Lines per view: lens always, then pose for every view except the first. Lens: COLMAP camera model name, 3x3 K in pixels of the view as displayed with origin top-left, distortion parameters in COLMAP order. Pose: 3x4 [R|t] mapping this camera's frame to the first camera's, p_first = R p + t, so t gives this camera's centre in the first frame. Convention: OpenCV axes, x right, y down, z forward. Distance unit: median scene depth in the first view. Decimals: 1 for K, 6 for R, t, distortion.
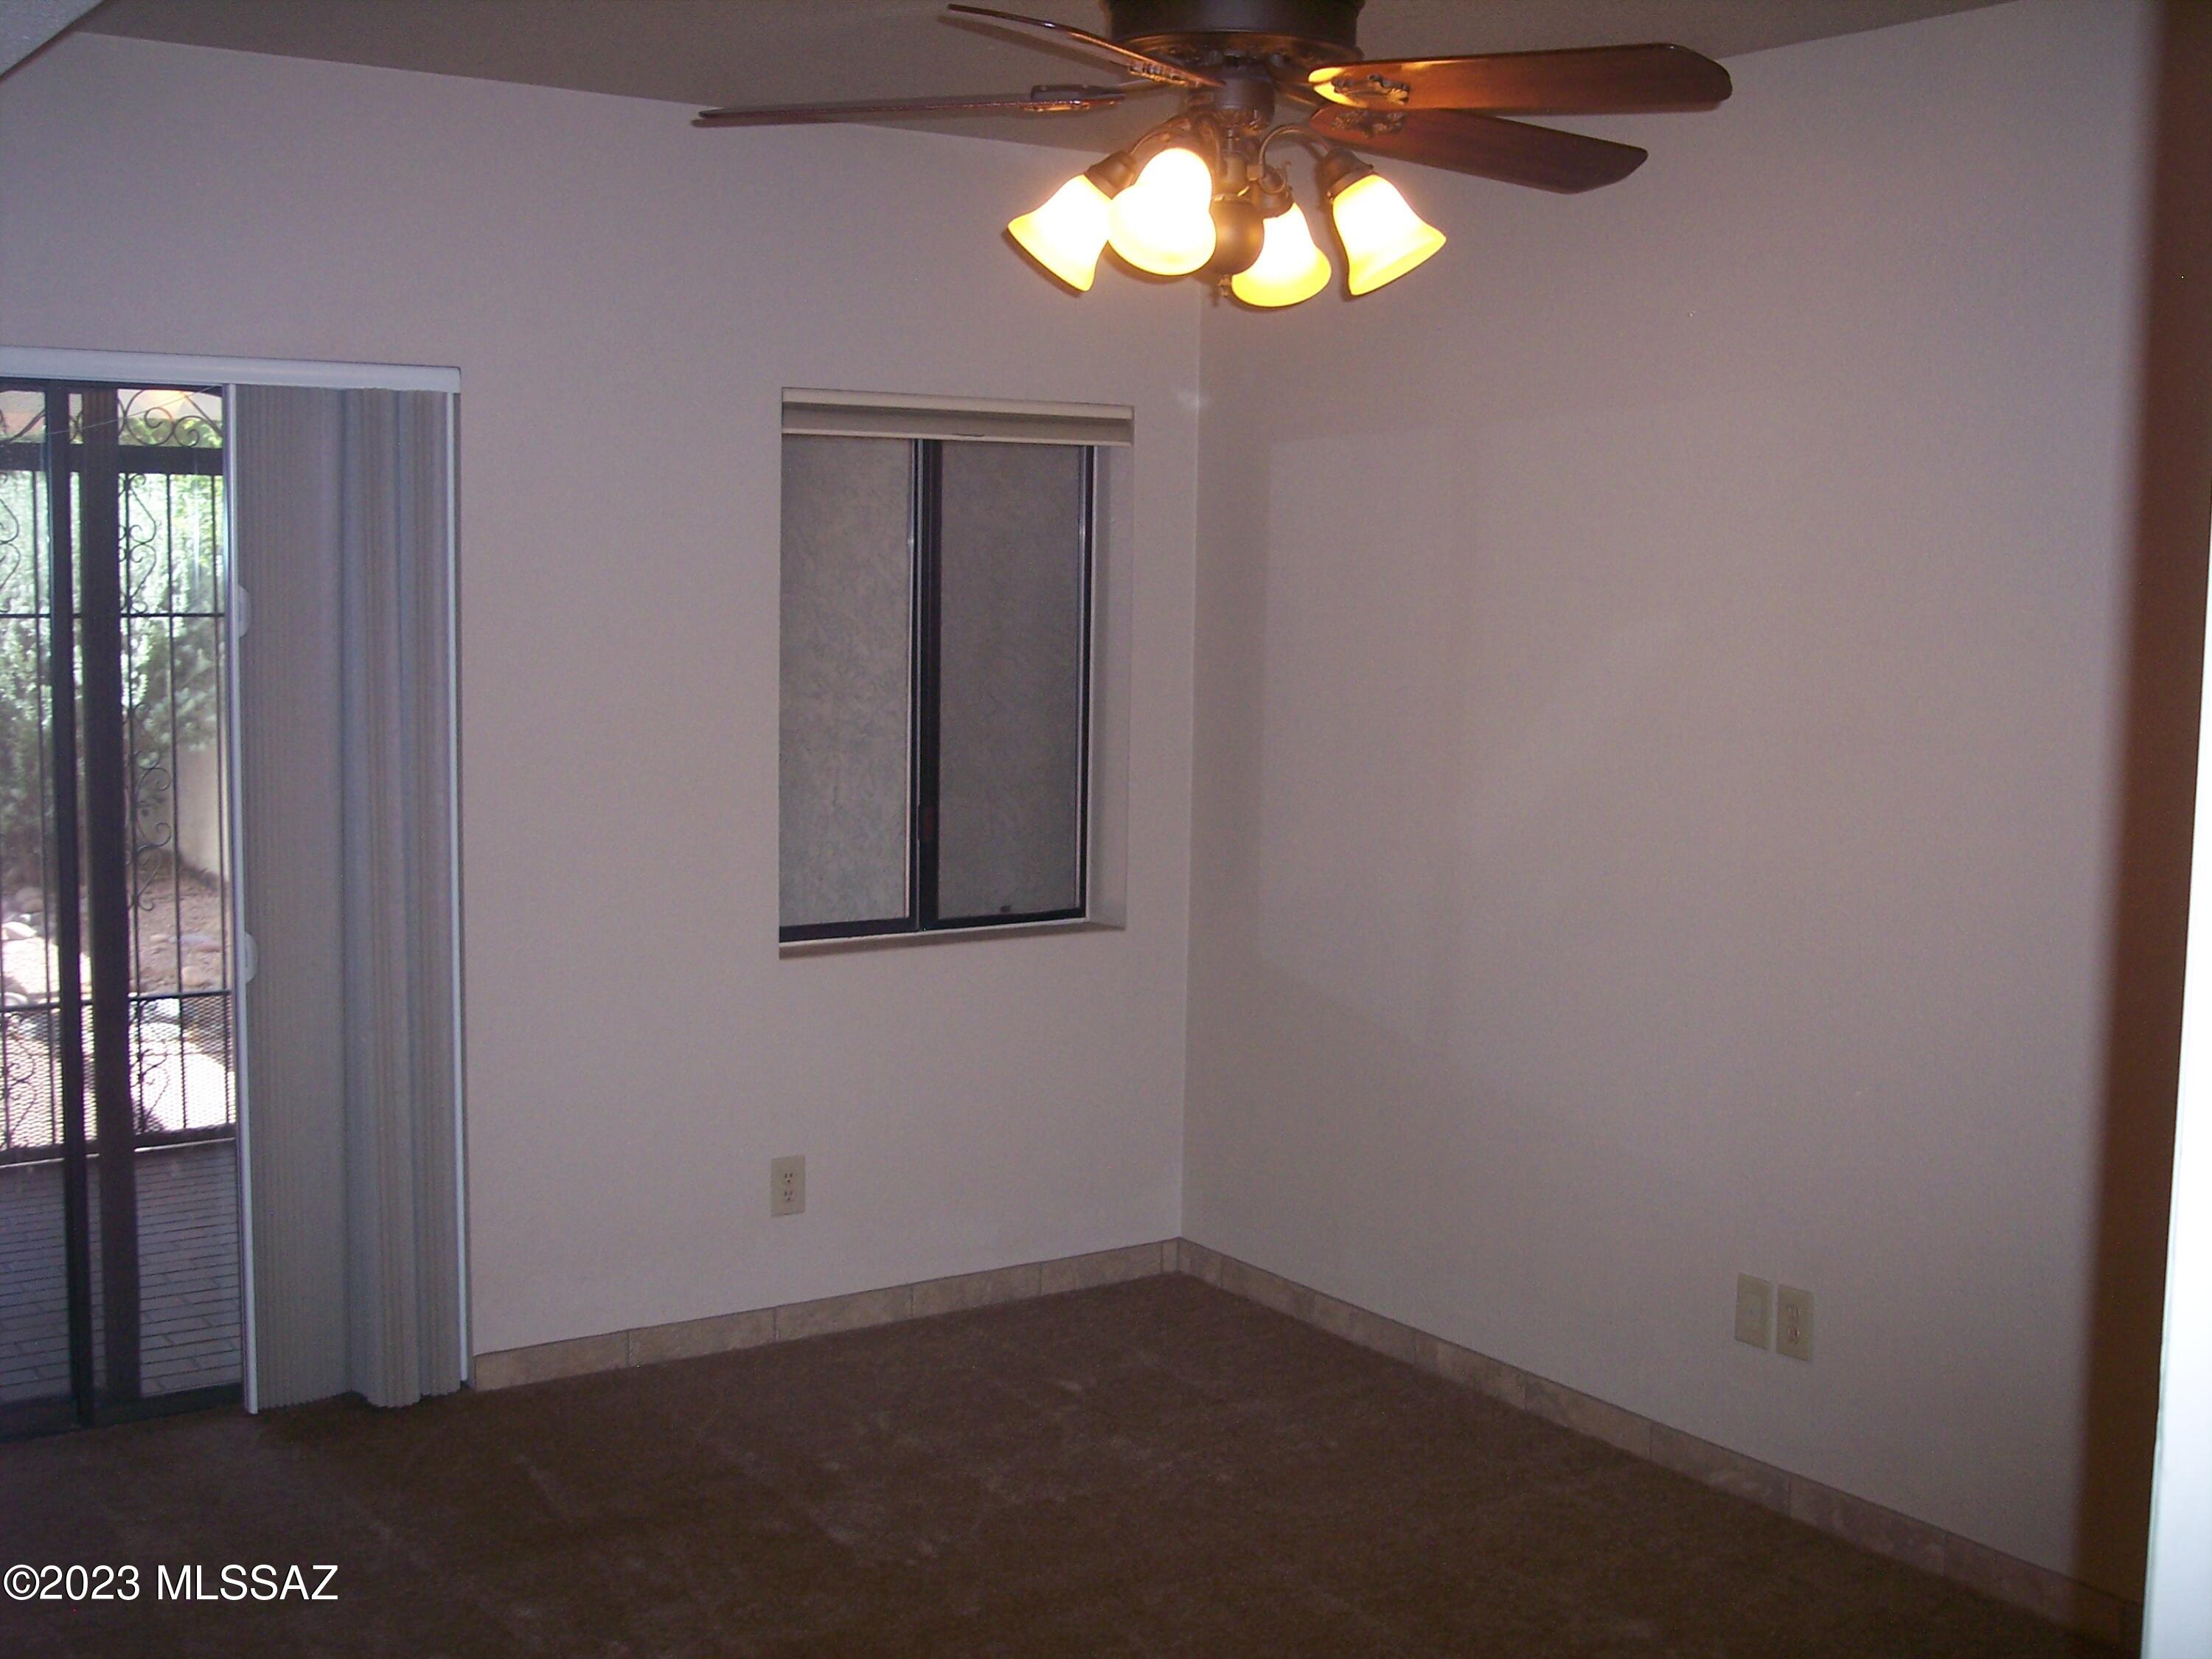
lens RADIAL K [[2540.3, 0, 1106.0], [0, 2540.3, 829.5], [0, 0, 1]] dist [-0.174812, 0.317680]
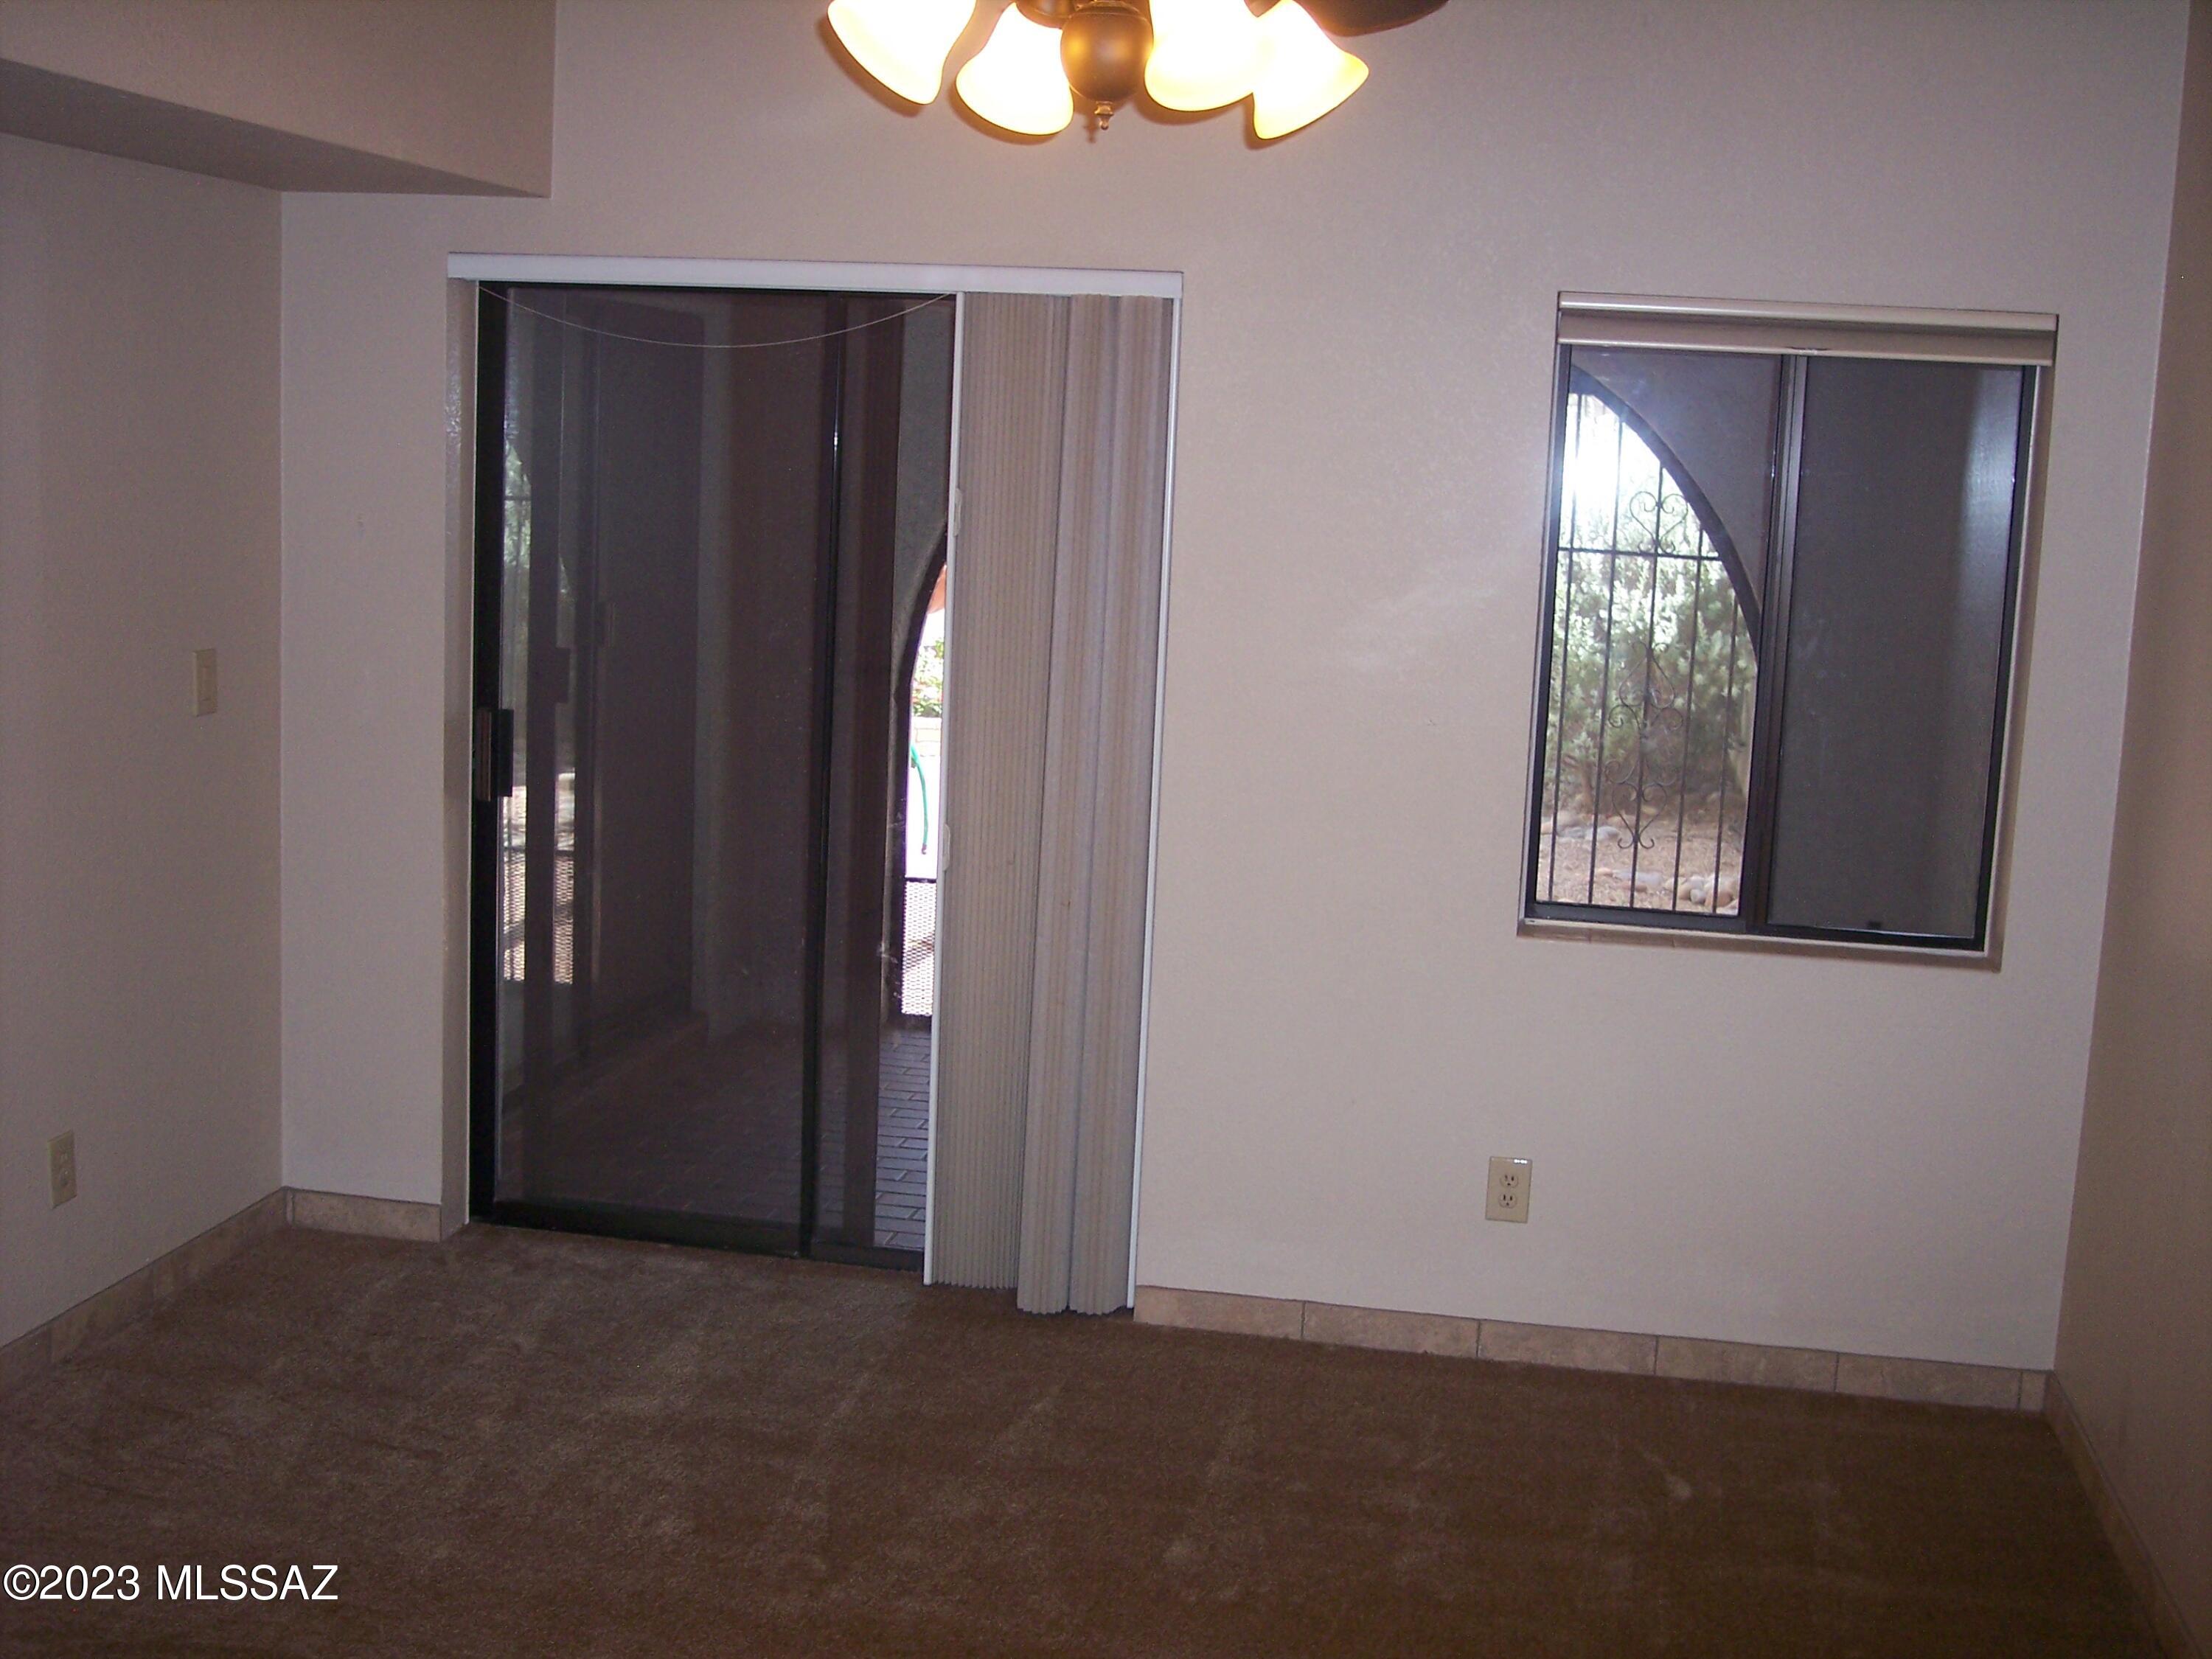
lens RADIAL K [[2540.3, 0, 1106.0], [0, 2540.3, 829.5], [0, 0, 1]] dist [-0.174812, 0.317680]
pose [[0.704770, 0.119206, -0.699349, 0.384936], [-0.110623, 0.992190, 0.057641, -0.021064], [0.700758, 0.036741, 0.712452, 0.261919]]
